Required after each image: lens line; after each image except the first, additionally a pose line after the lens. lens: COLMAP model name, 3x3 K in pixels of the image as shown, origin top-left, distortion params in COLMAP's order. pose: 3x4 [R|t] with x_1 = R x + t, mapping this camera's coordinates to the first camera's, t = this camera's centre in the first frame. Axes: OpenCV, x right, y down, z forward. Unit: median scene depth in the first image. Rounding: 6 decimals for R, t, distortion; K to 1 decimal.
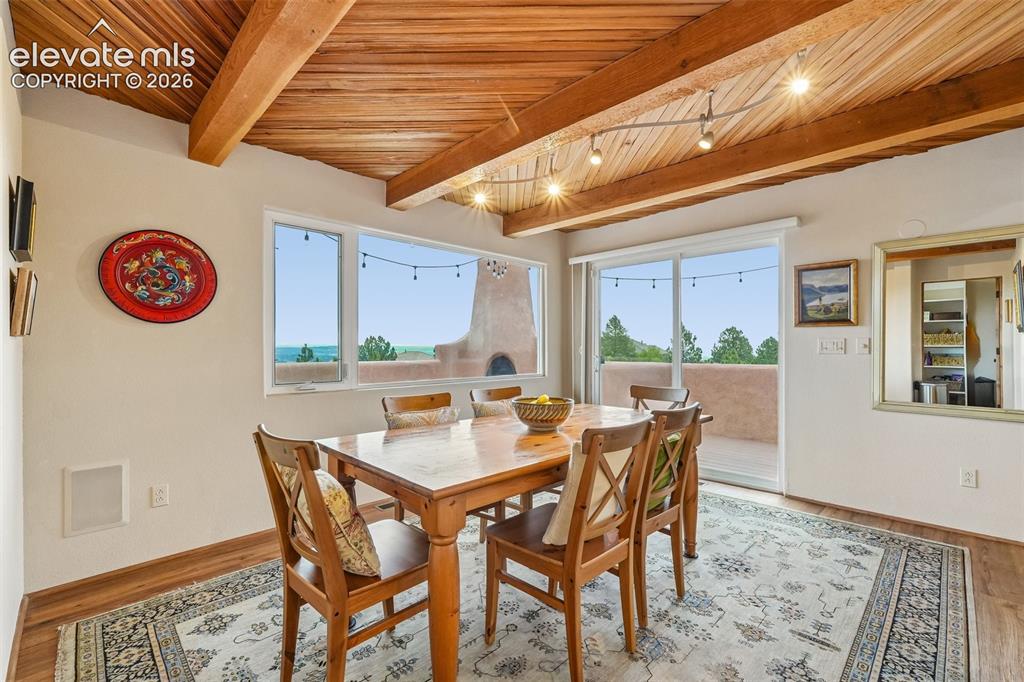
lens RADIAL K [[444.8, 0, 511.0], [0, 444.8, 345.2], [0, 0, 1]] dist [-0.003125, 0.001125]
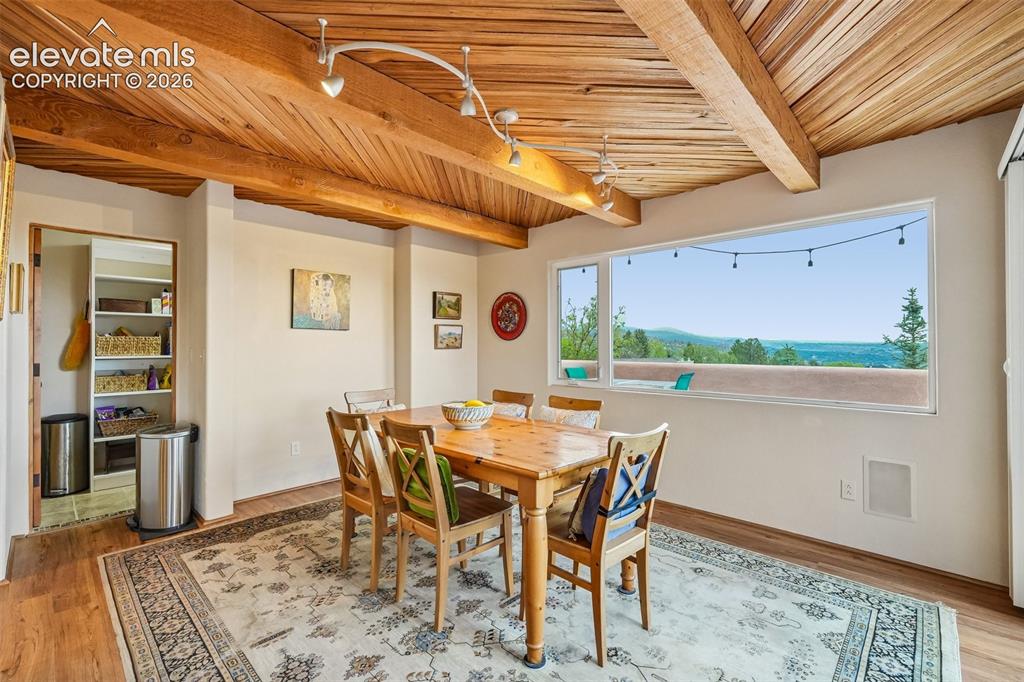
lens RADIAL K [[444.8, 0, 509.5], [0, 444.8, 342.9], [0, 0, 1]] dist [-0.003125, 0.001125]
pose [[0.003083, -0.007914, -0.999964, 1.120508], [0.001890, 0.999967, -0.007908, -0.024700], [0.999993, -0.001866, 0.003097, 0.999803]]
